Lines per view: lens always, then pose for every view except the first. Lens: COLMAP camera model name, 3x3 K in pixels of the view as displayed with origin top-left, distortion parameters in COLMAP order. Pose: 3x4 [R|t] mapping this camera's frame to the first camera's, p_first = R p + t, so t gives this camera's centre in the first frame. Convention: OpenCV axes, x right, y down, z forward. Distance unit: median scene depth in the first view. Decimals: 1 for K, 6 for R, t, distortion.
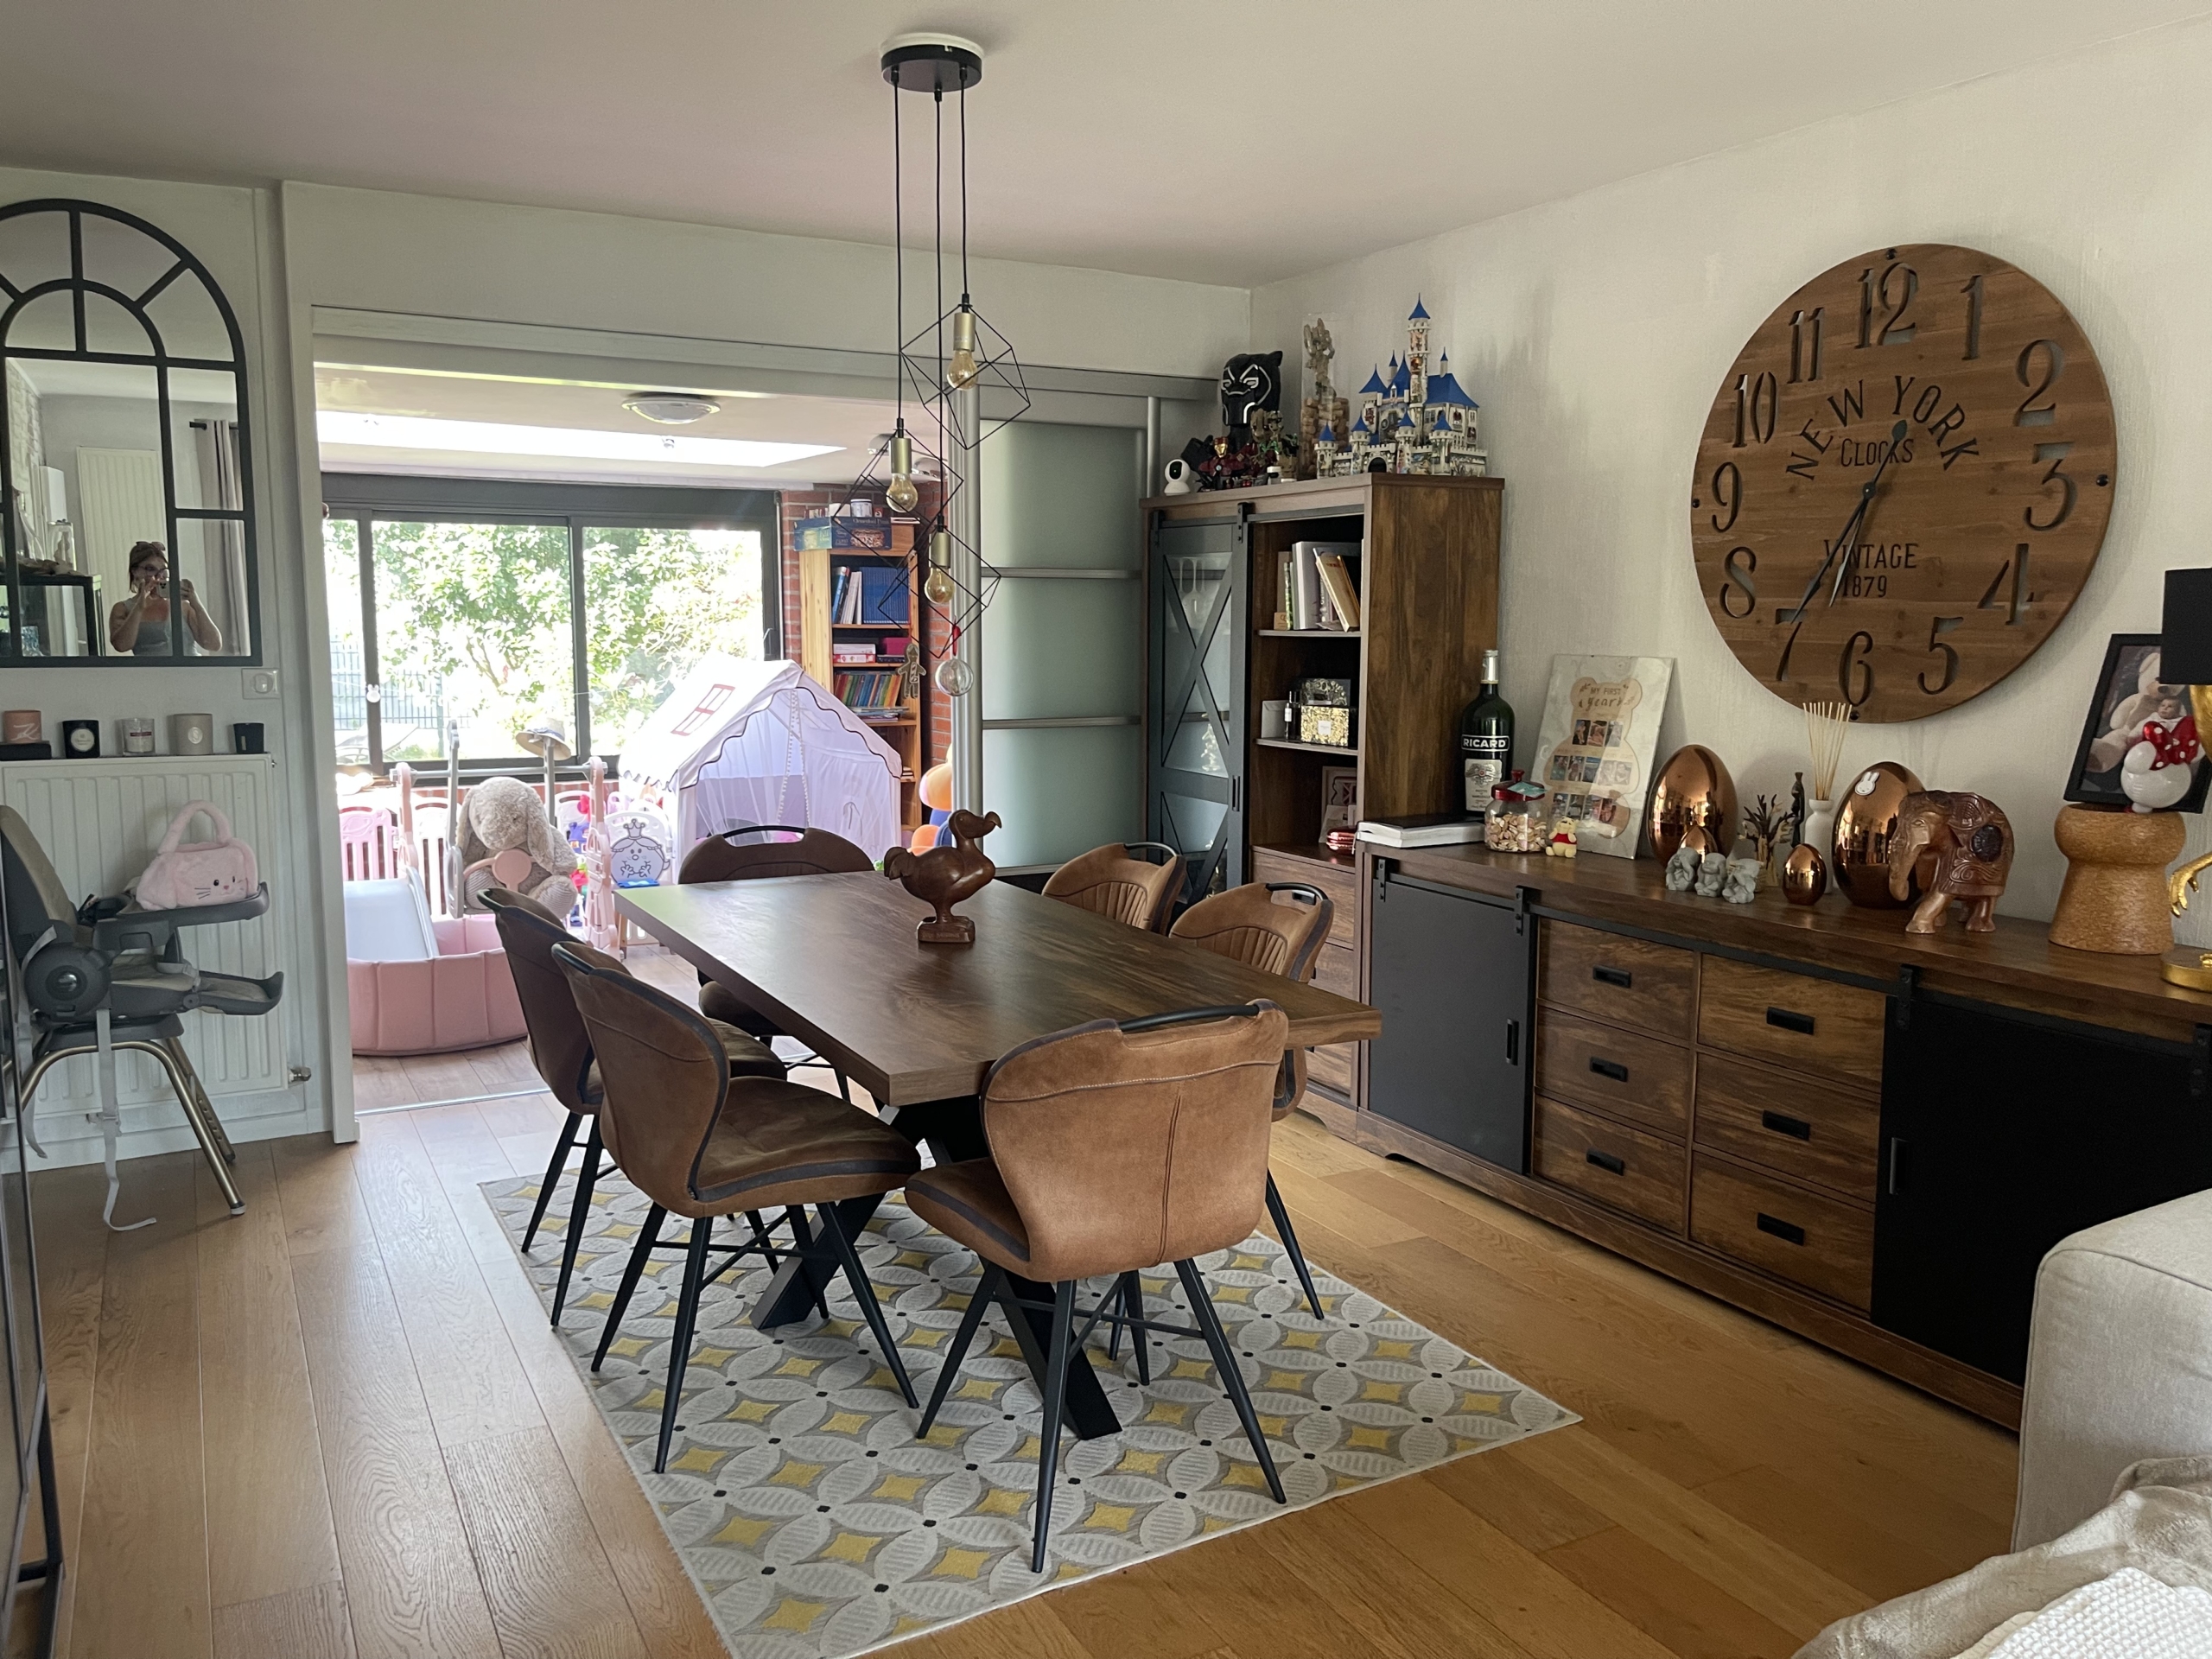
lens RADIAL K [[1645.1, 0, 1112.0], [0, 1645.1, 830.4], [0, 0, 1]] dist [0.009558, -0.014781]
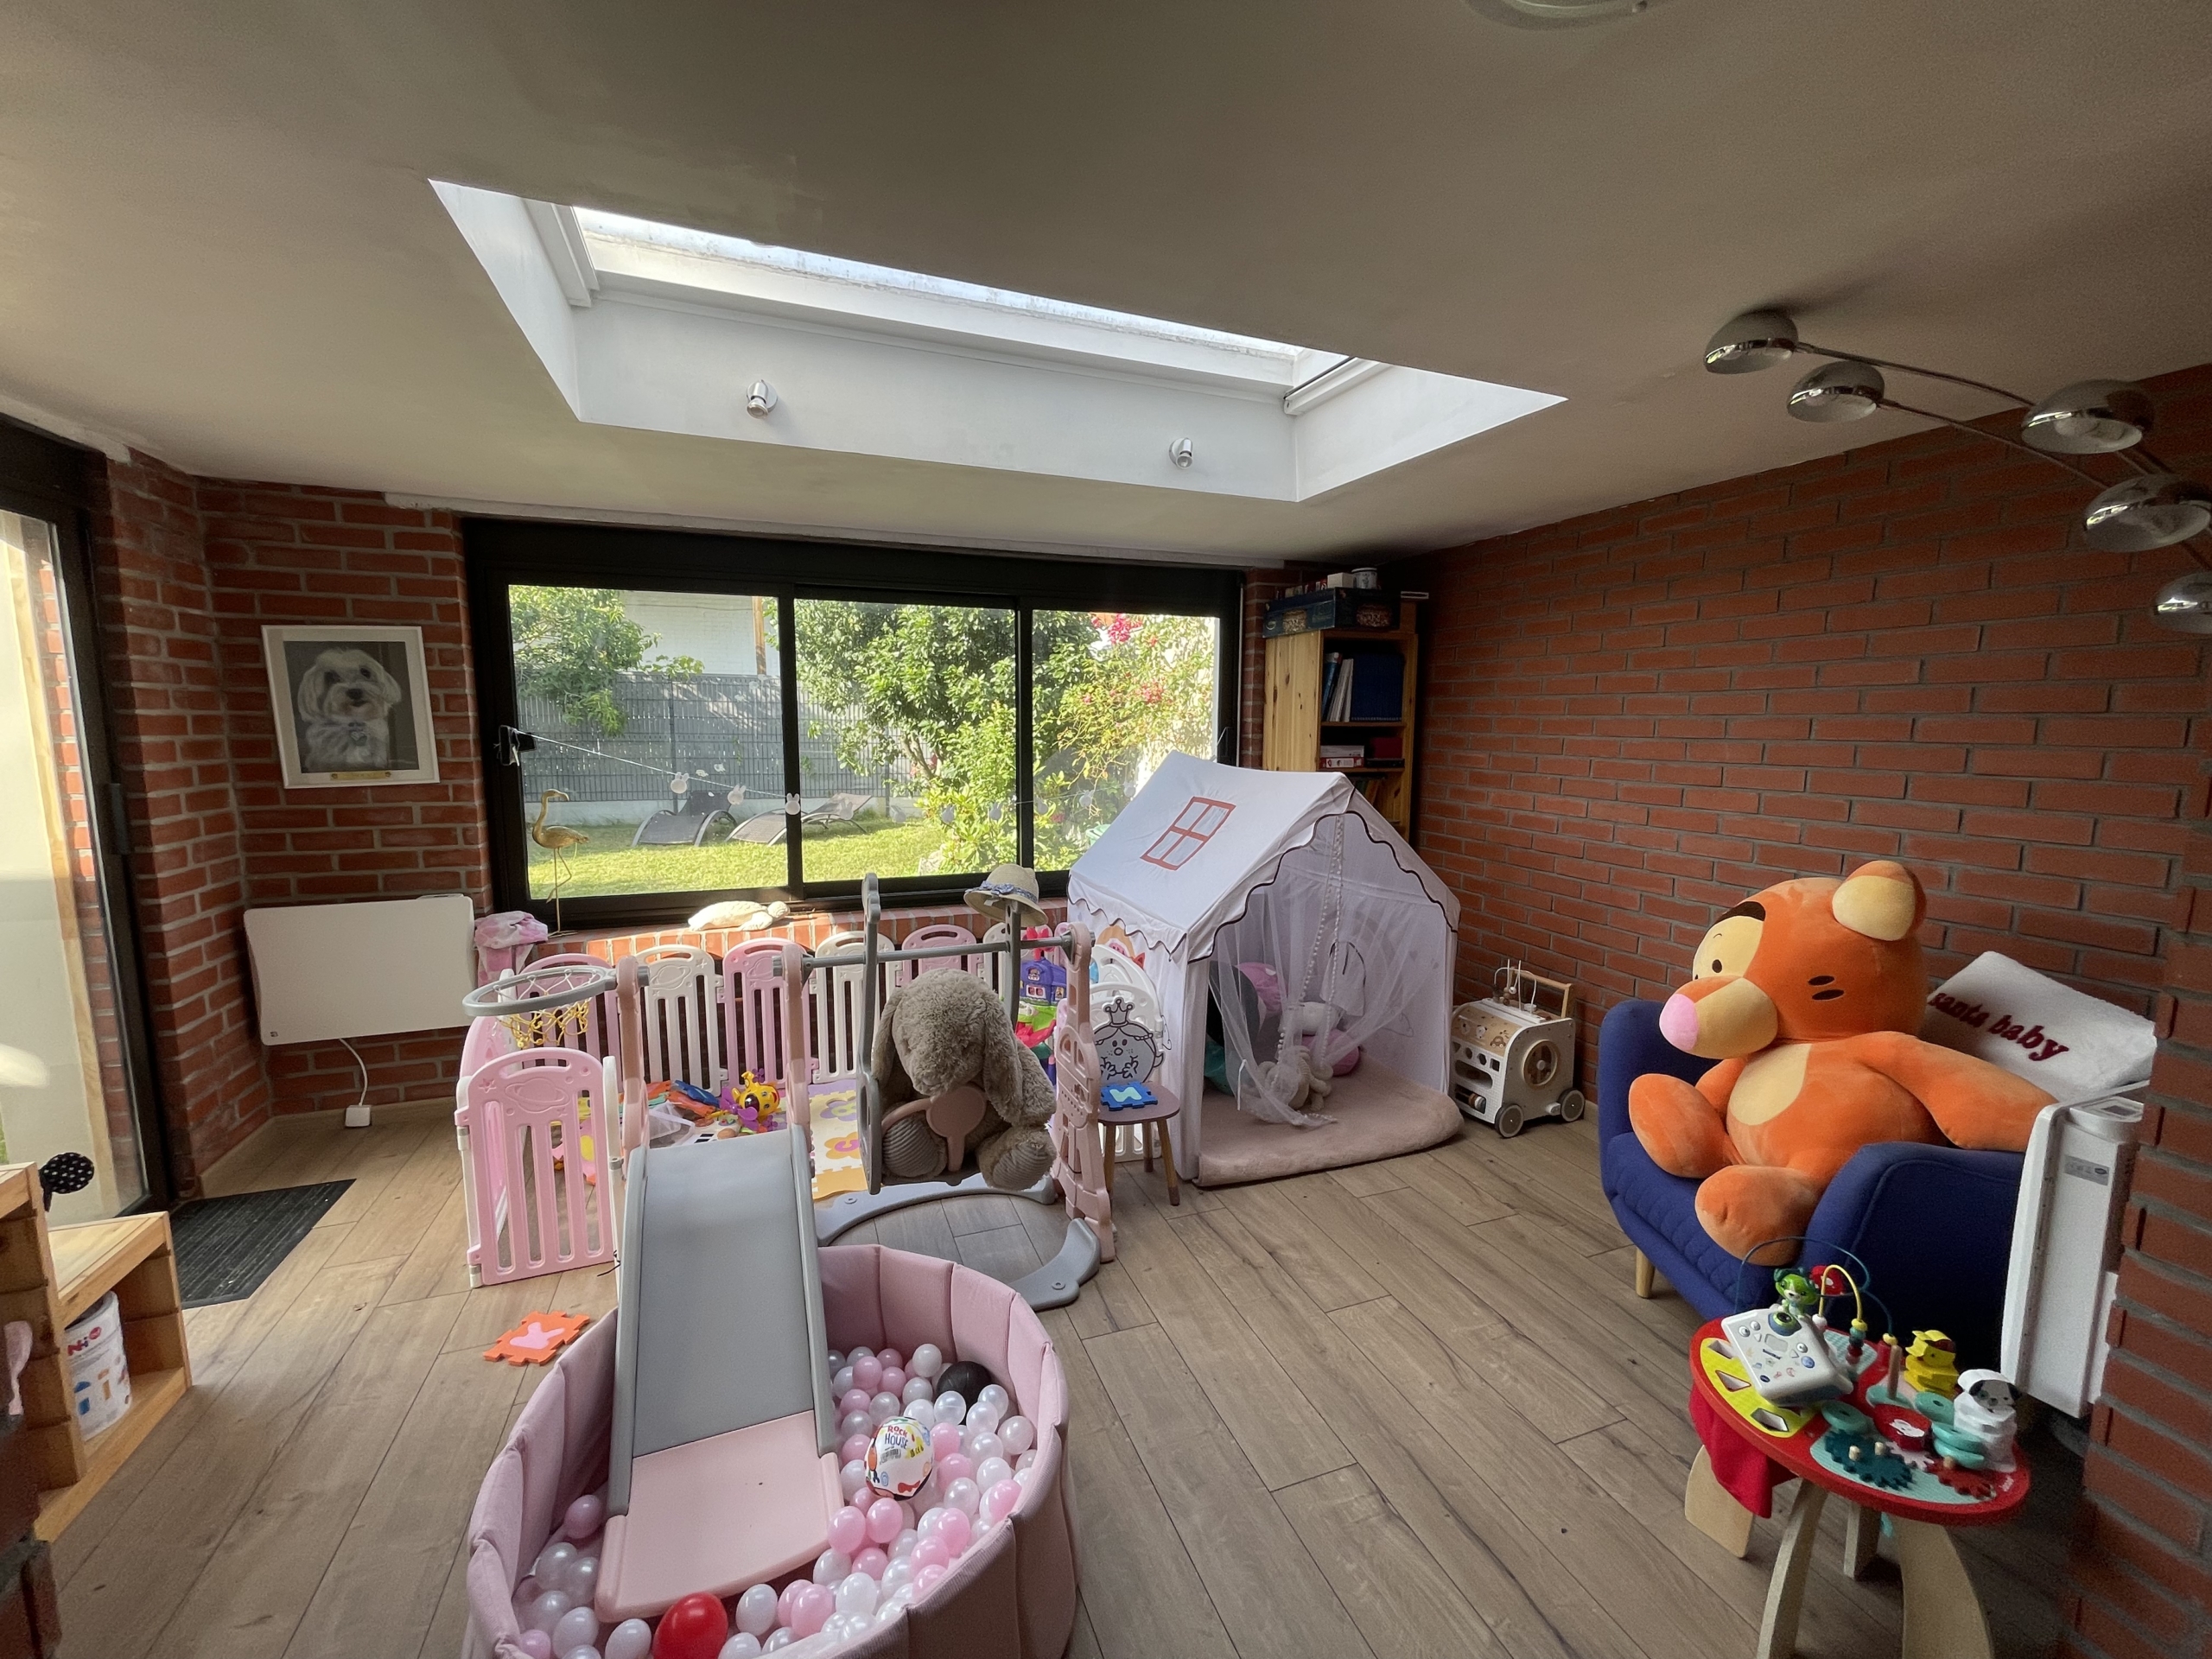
lens RADIAL K [[898.3, 0, 1108.6], [0, 898.3, 829.7], [0, 0, 1]] dist [-0.001451, 0.002047]
pose [[0.988193, 0.017417, -0.152221, -0.354876], [-0.018332, 0.999821, -0.004609, -0.115534], [0.152114, 0.007345, 0.988336, 0.925345]]
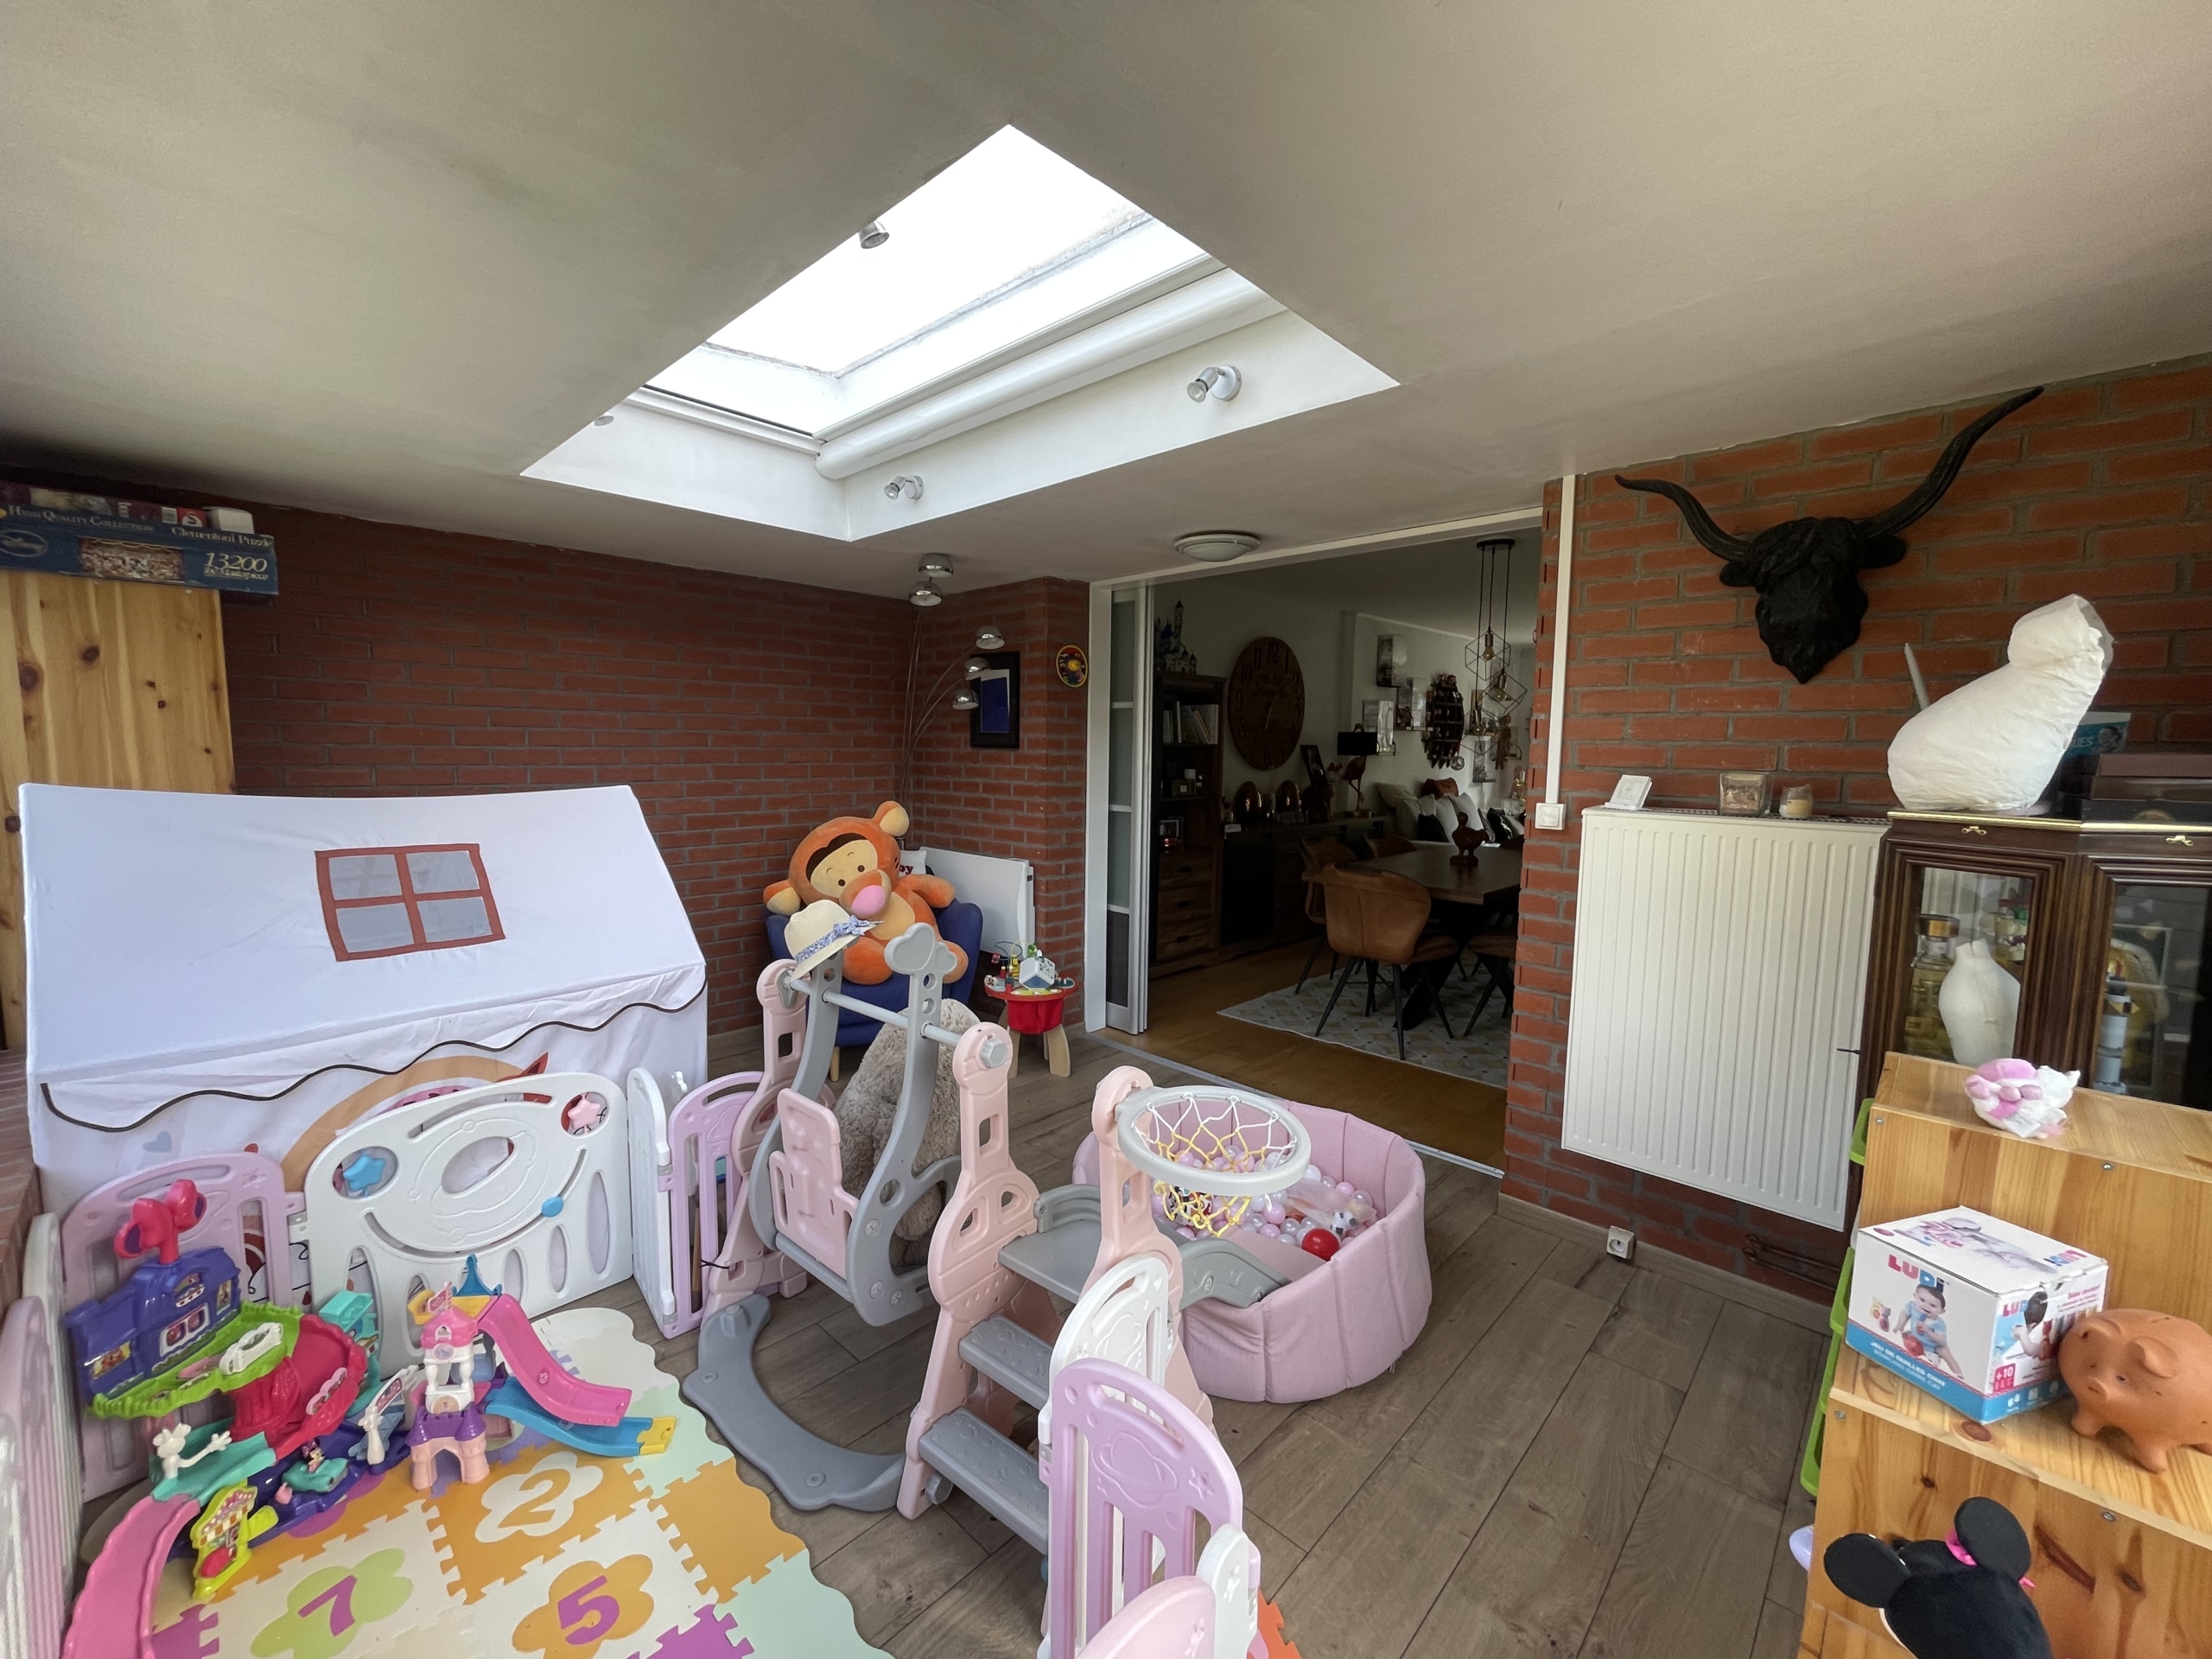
lens RADIAL K [[898.3, 0, 1104.7], [0, 898.3, 829.7], [0, 0, 1]] dist [-0.001451, 0.002047]
pose [[-0.301587, -0.098679, 0.948318, -0.938319], [0.113359, 0.983863, 0.138429, -0.175329], [-0.946676, 0.149249, -0.285535, 1.409184]]
